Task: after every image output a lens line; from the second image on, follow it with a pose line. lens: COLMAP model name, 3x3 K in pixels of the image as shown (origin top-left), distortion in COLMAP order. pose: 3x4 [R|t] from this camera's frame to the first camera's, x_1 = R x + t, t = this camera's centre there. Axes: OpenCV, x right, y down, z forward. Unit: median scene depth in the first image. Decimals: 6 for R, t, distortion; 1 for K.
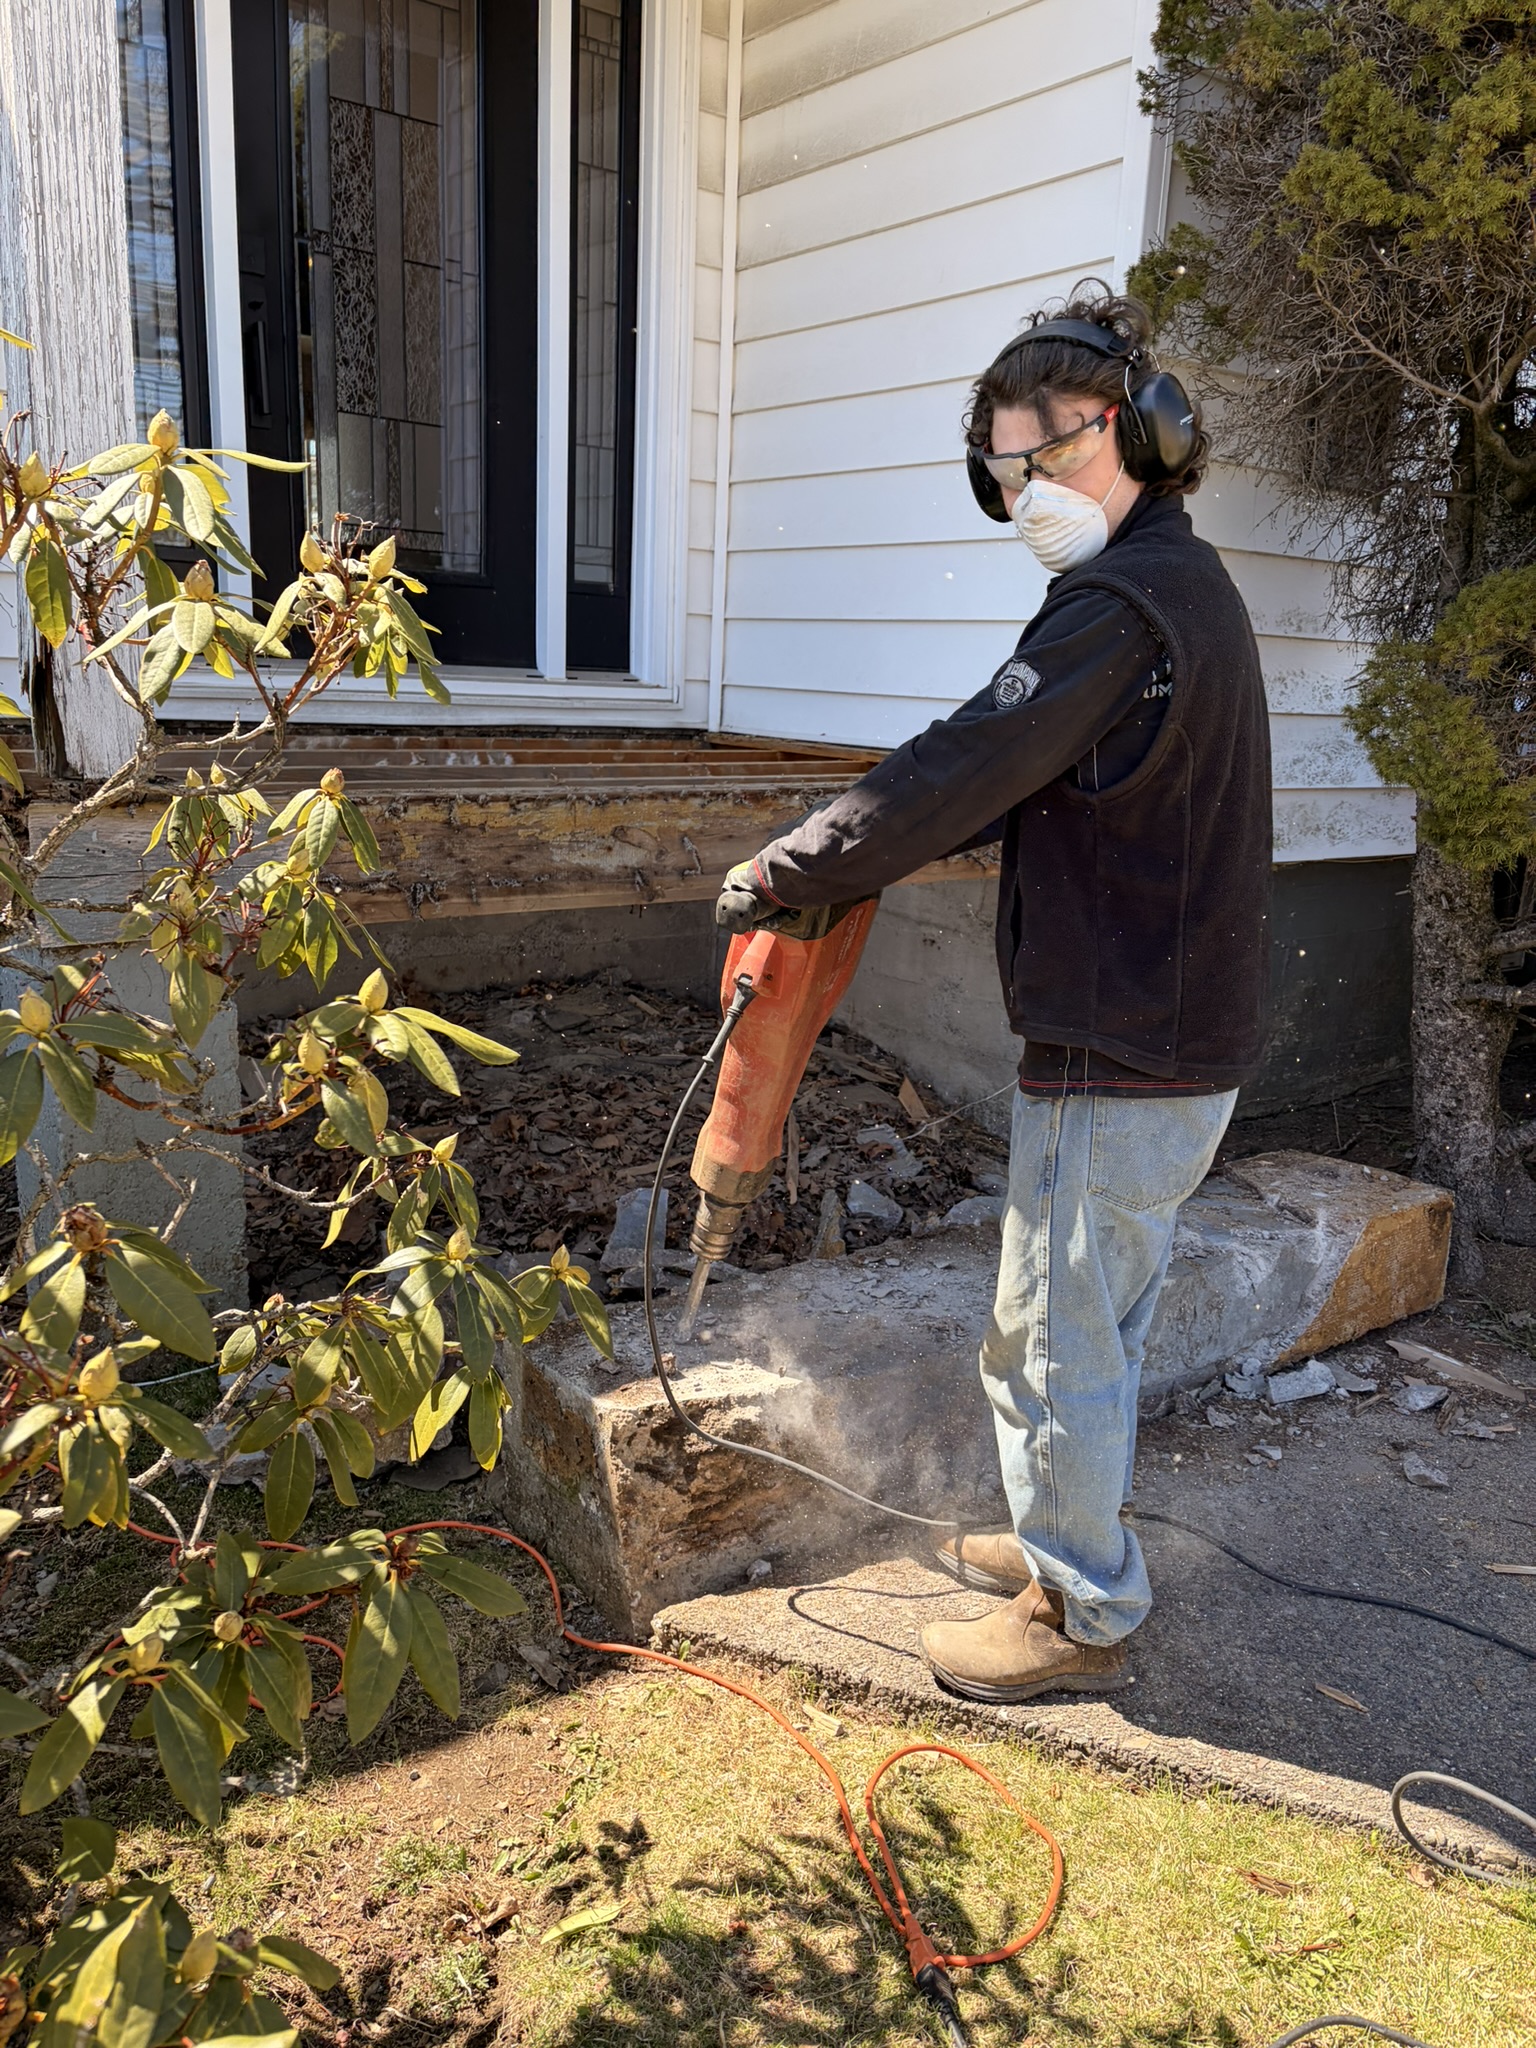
lens RADIAL K [[1558.7, 0, 777.5], [0, 1558.7, 1017.5], [0, 0, 1]] dist [0.022801, -0.009341]
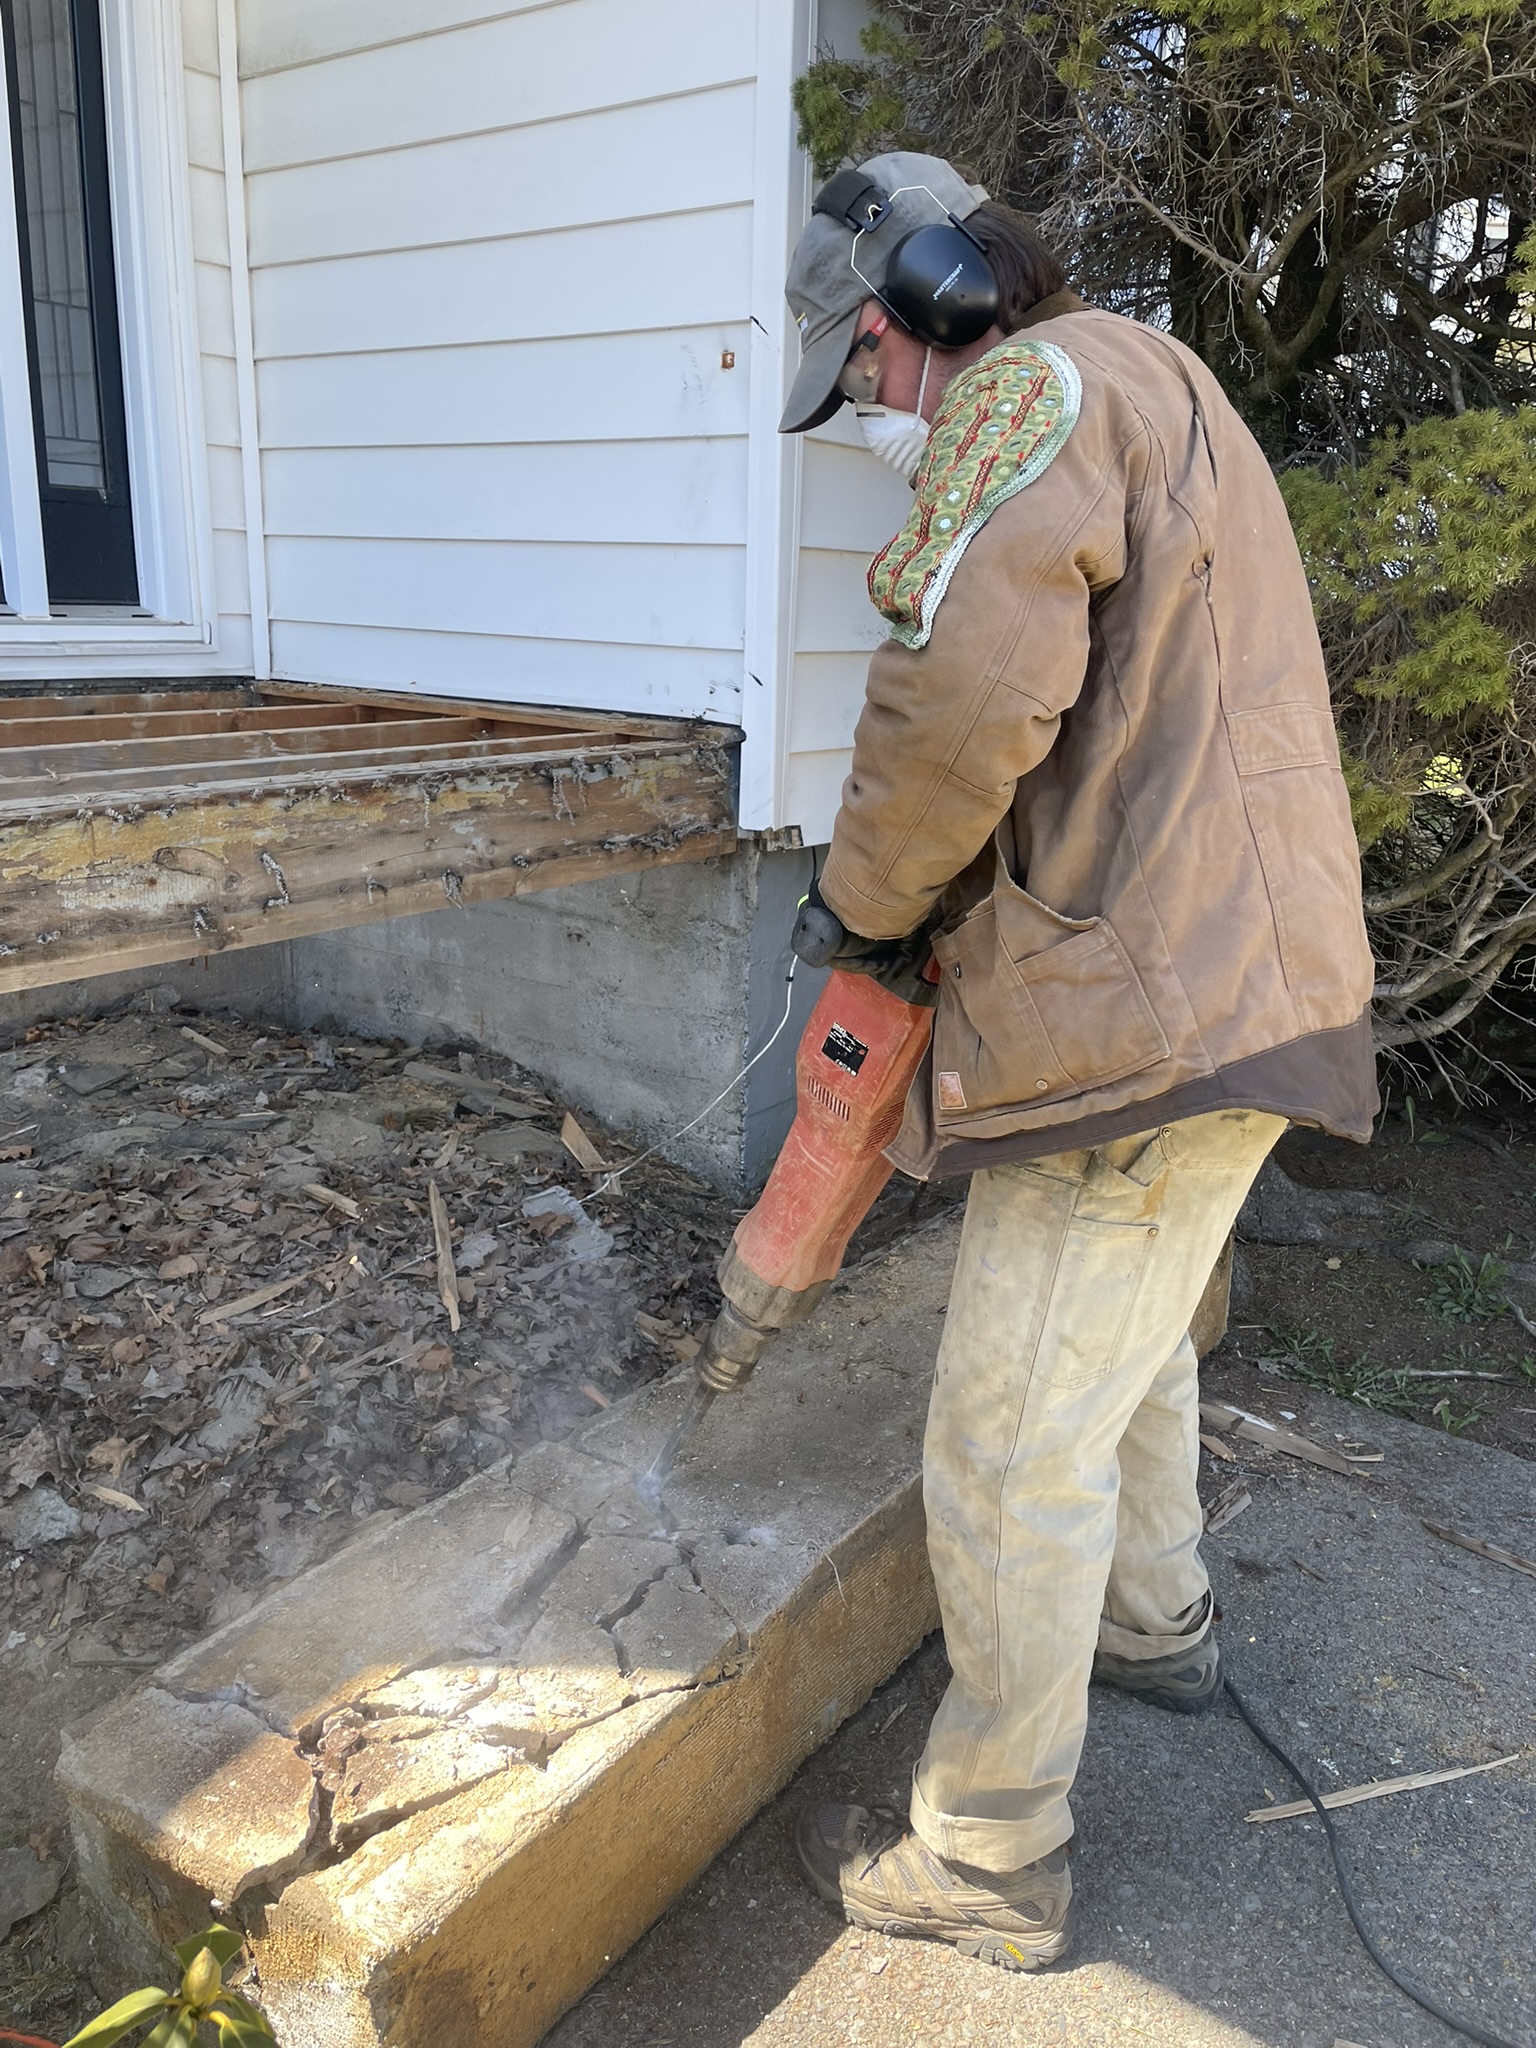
lens RADIAL K [[1546.8, 0, 776.7], [0, 1546.8, 964.6], [0, 0, 1]] dist [0.078313, -0.106306]
pose [[0.955982, -0.088026, 0.279911, -0.033365], [0.080430, 0.996015, 0.038532, -0.062736], [-0.282188, -0.014323, 0.959252, 0.215203]]
